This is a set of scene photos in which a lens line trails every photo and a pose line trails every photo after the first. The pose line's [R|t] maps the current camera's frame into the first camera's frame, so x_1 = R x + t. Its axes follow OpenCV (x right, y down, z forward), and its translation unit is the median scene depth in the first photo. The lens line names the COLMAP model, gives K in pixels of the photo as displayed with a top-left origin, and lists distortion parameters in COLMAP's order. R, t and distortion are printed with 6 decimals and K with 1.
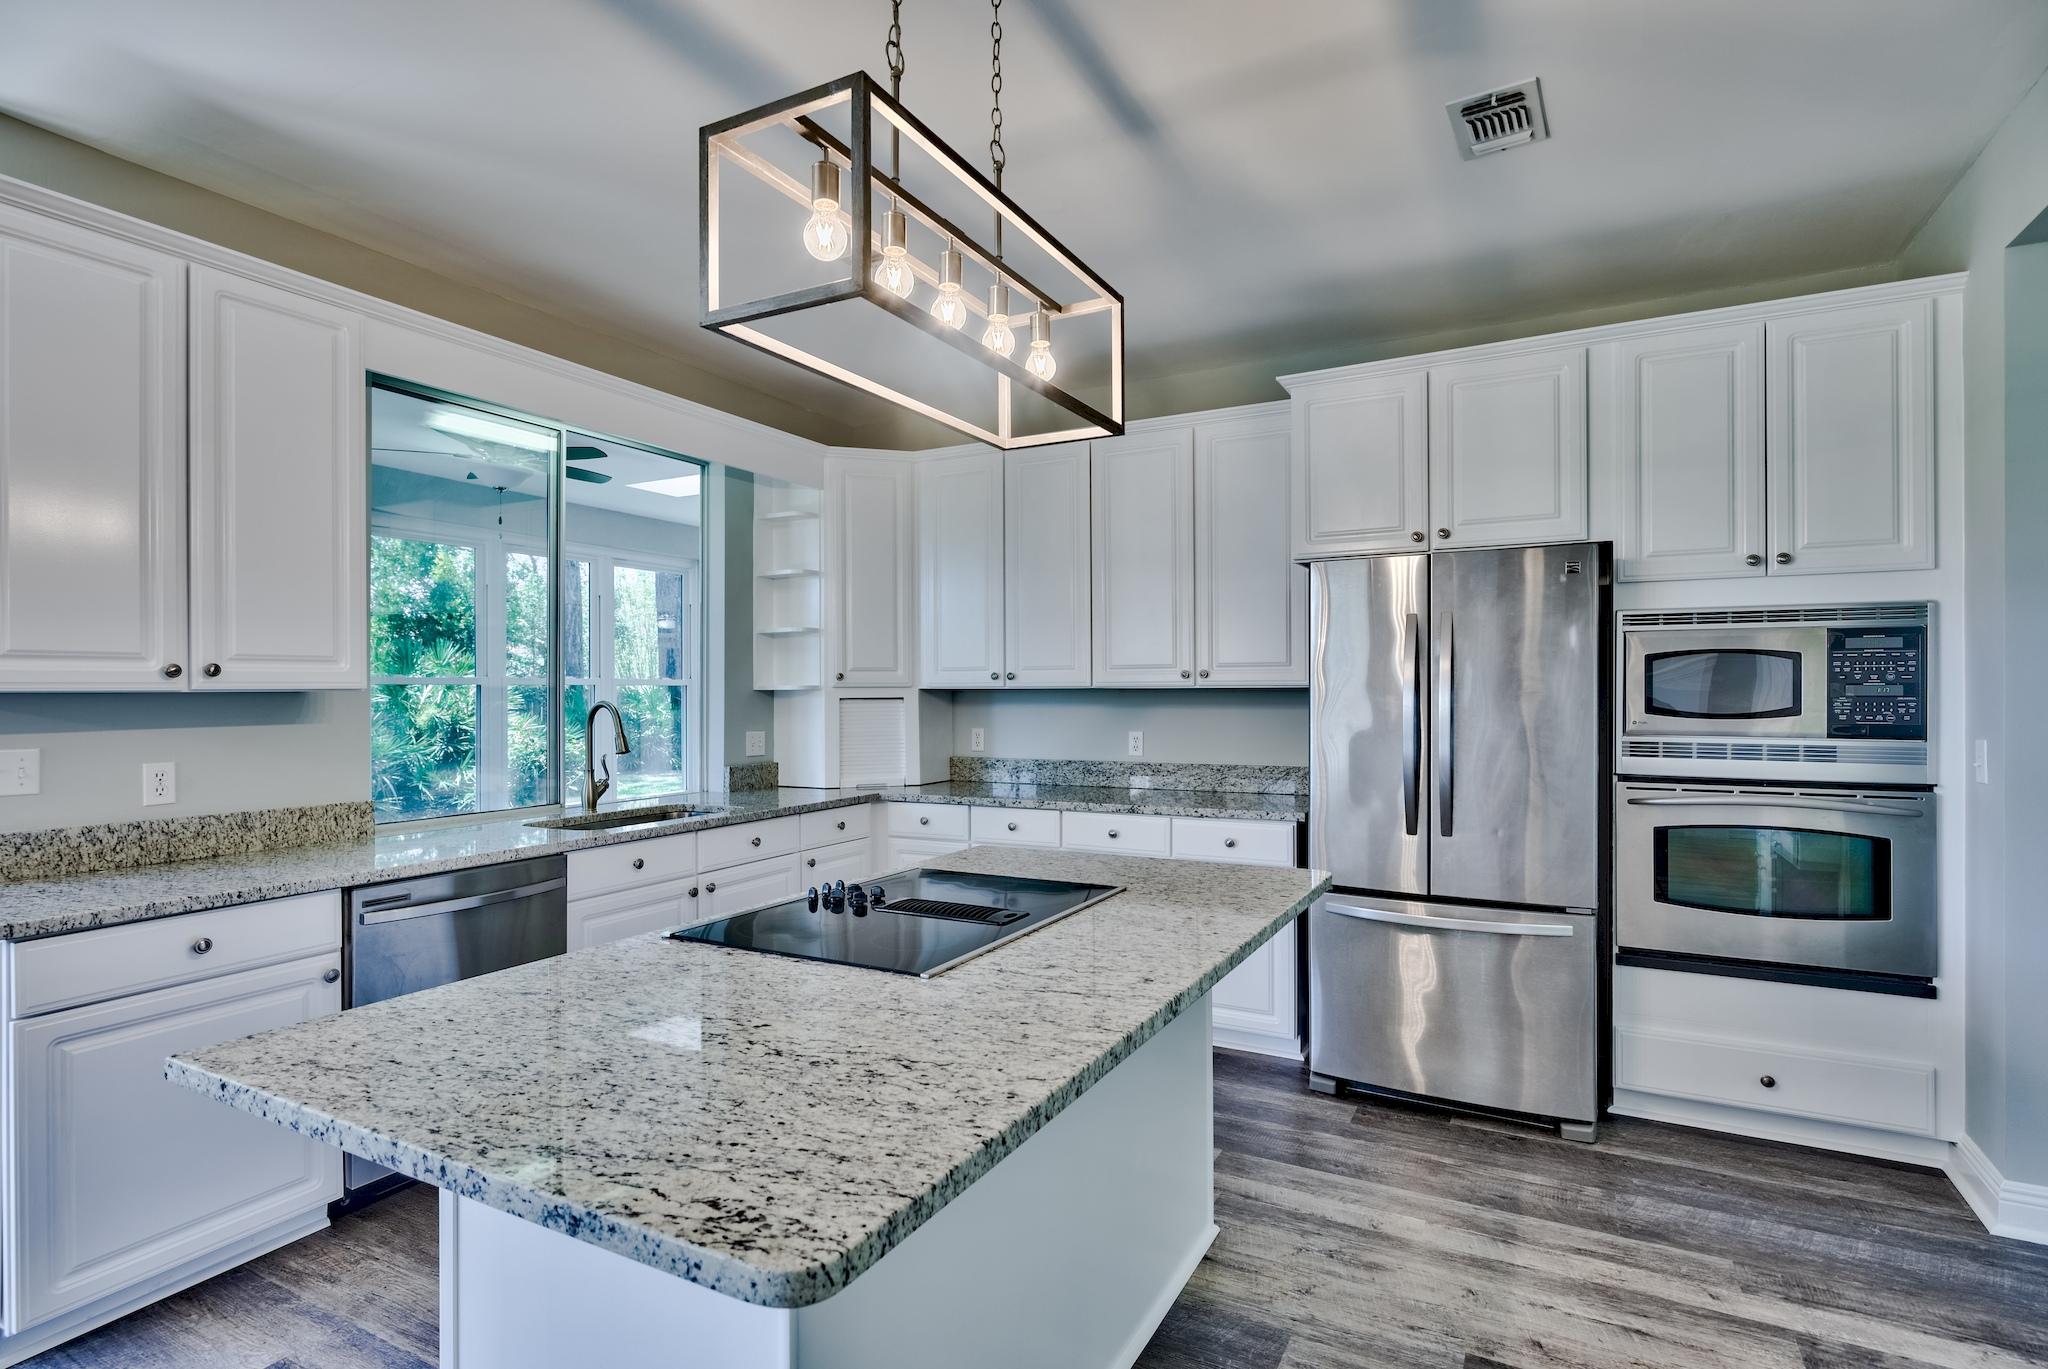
lens RADIAL K [[1006.9, 0, 1070.1], [0, 1006.9, 682.7], [0, 0, 1]] dist [-0.002503, -0.003292]
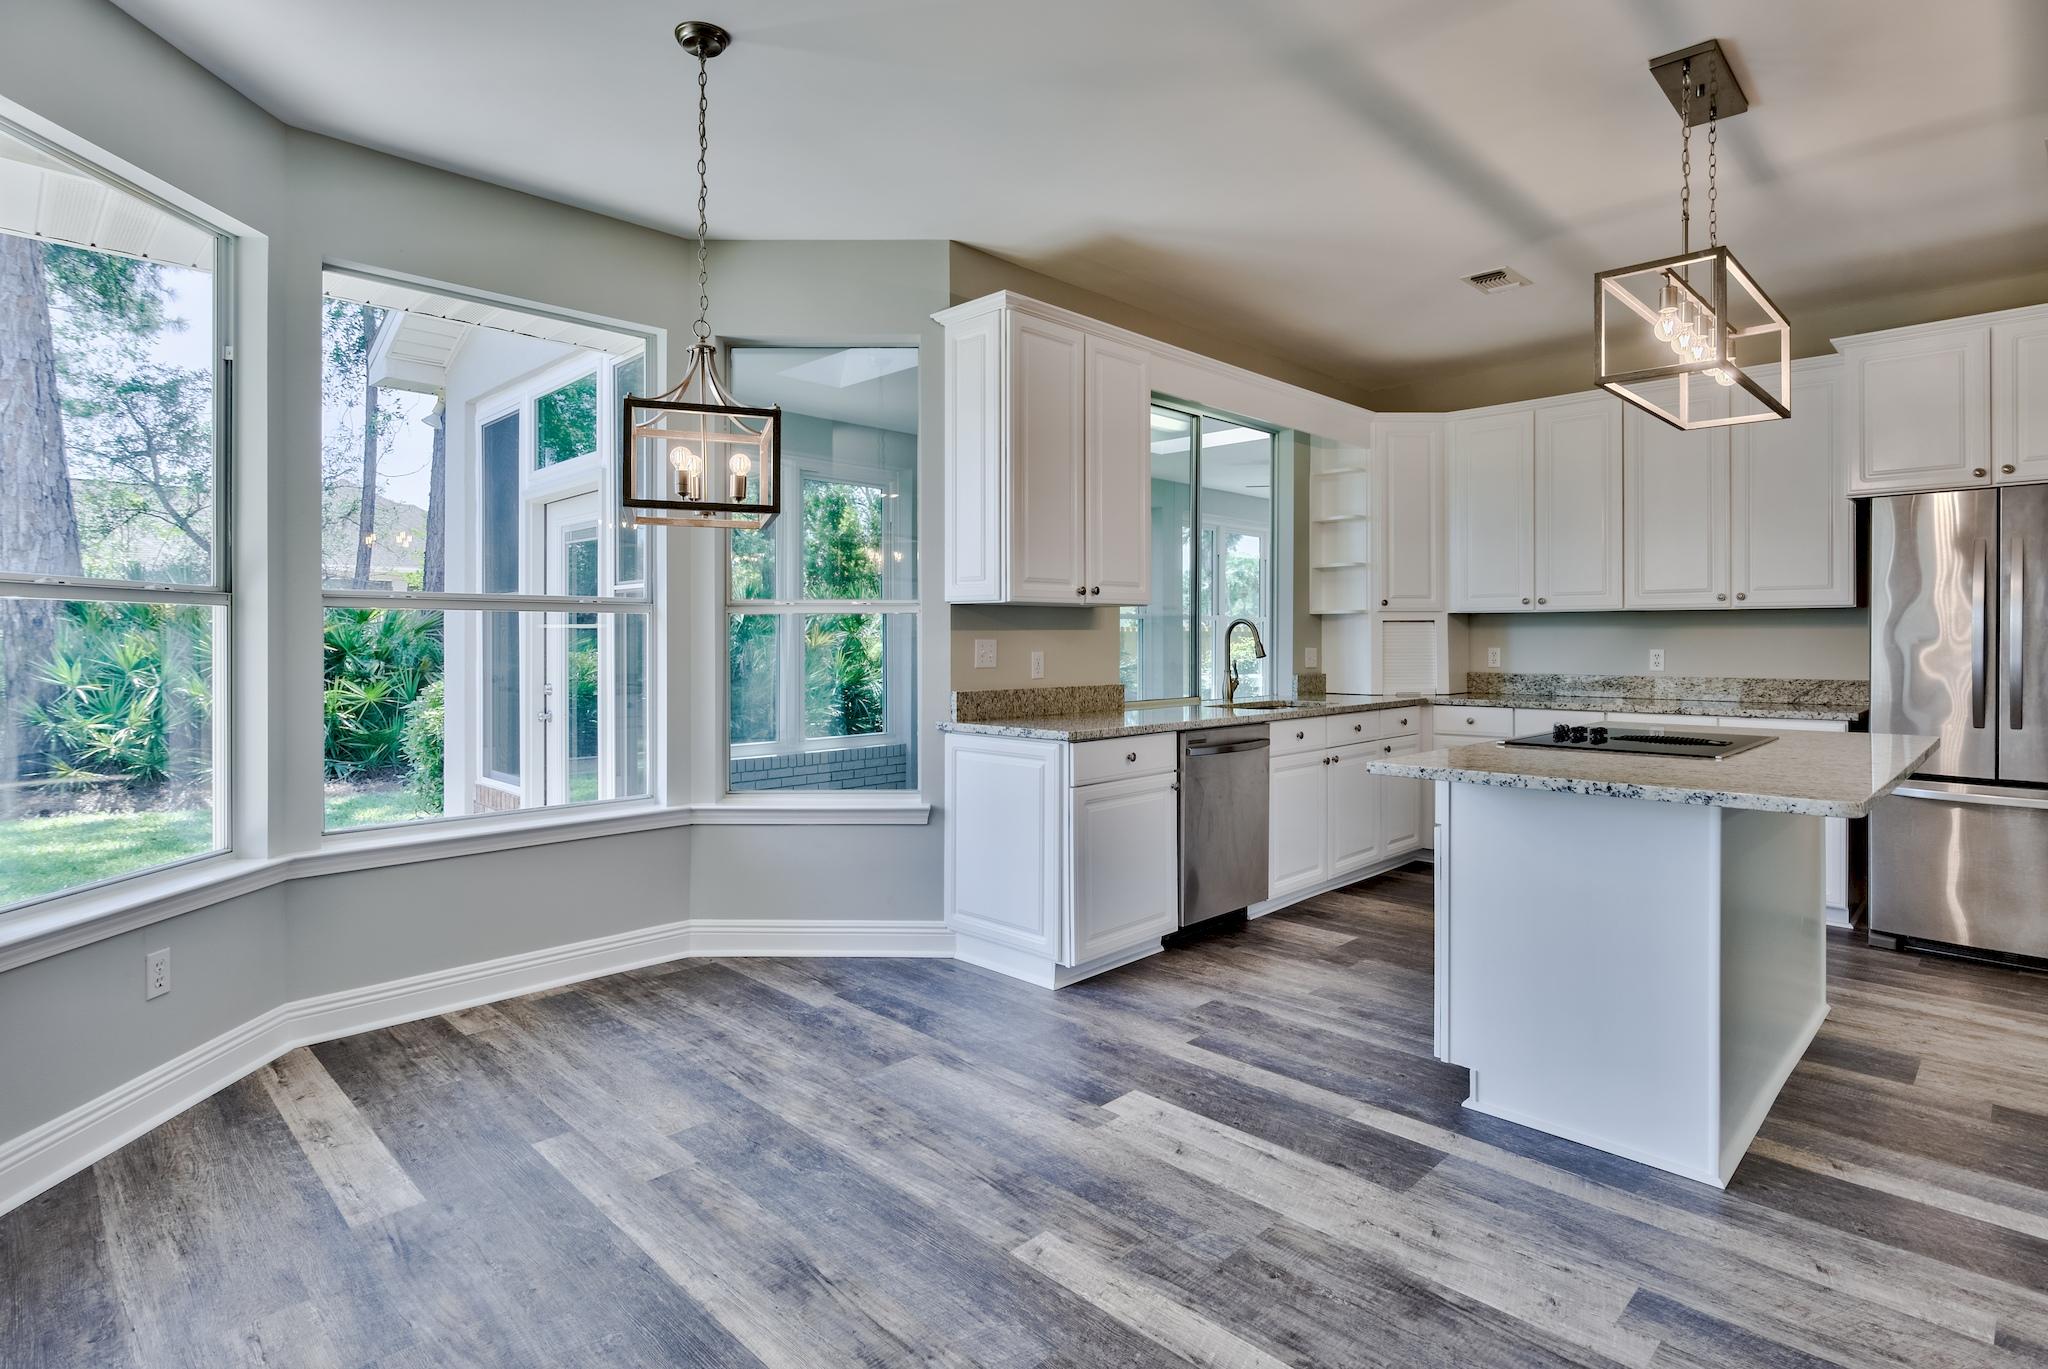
lens RADIAL K [[1063.7, 0, 1071.7], [0, 1063.7, 631.5], [0, 0, 1]] dist [-0.009213, -0.000803]
pose [[0.958875, 0.002693, -0.283816, -0.267765], [-0.001844, 0.999993, 0.003256, 0.029856], [0.283823, -0.002598, 0.958873, -0.396324]]
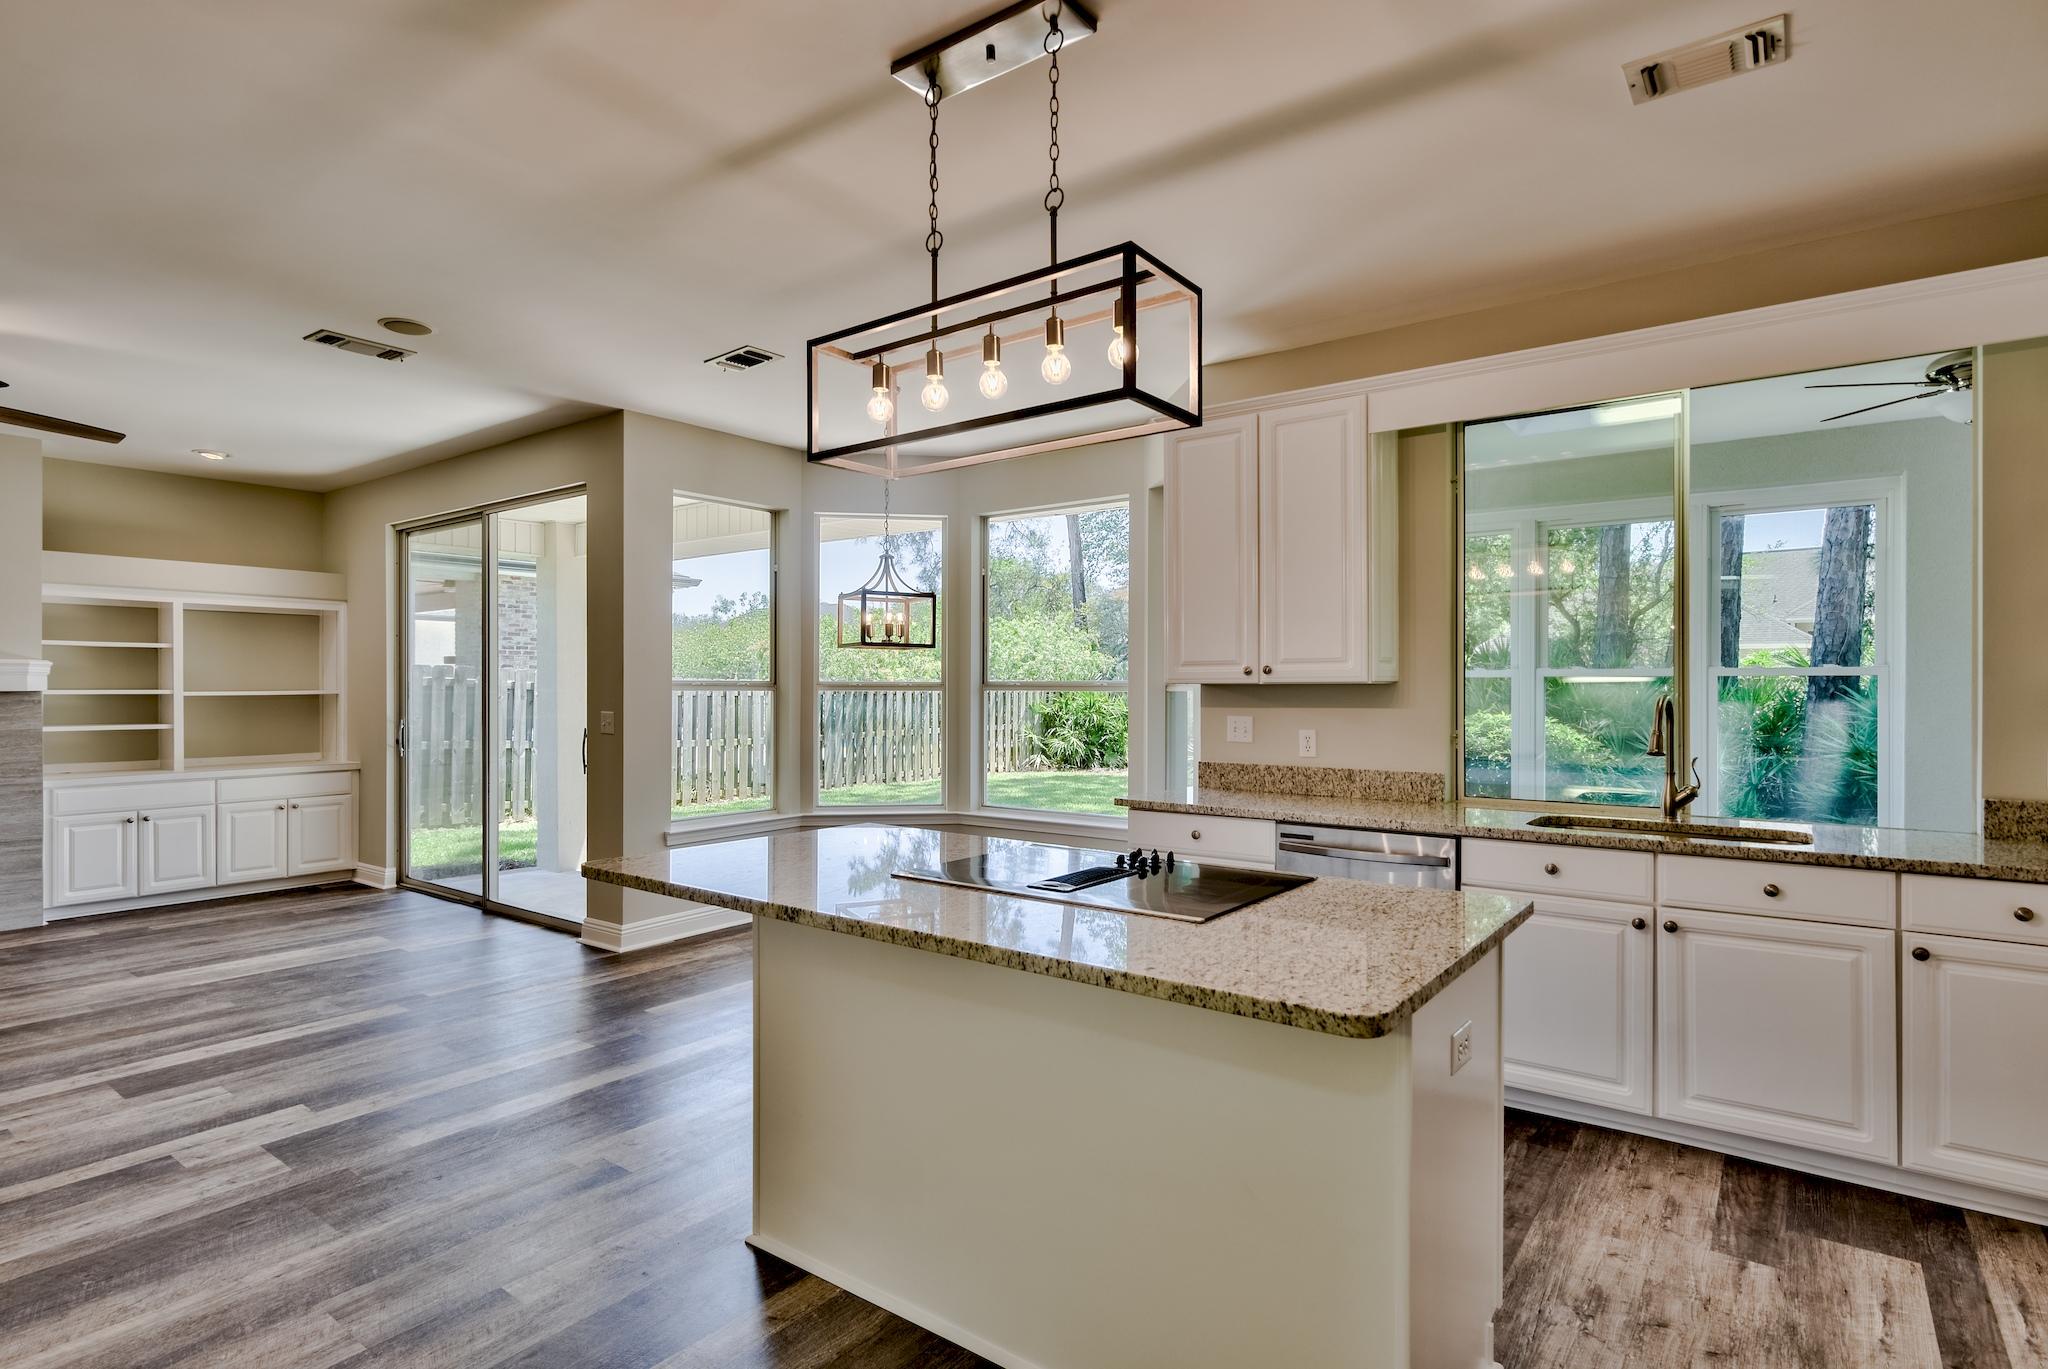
lens RADIAL K [[1006.9, 0, 963.4], [0, 1006.9, 709.6], [0, 0, 1]] dist [-0.002503, -0.003292]
pose [[-0.194964, 0.029211, -0.980375, 0.496837], [0.009623, 0.999565, 0.027869, 0.000126], [0.980763, -0.004001, -0.195161, 0.539960]]
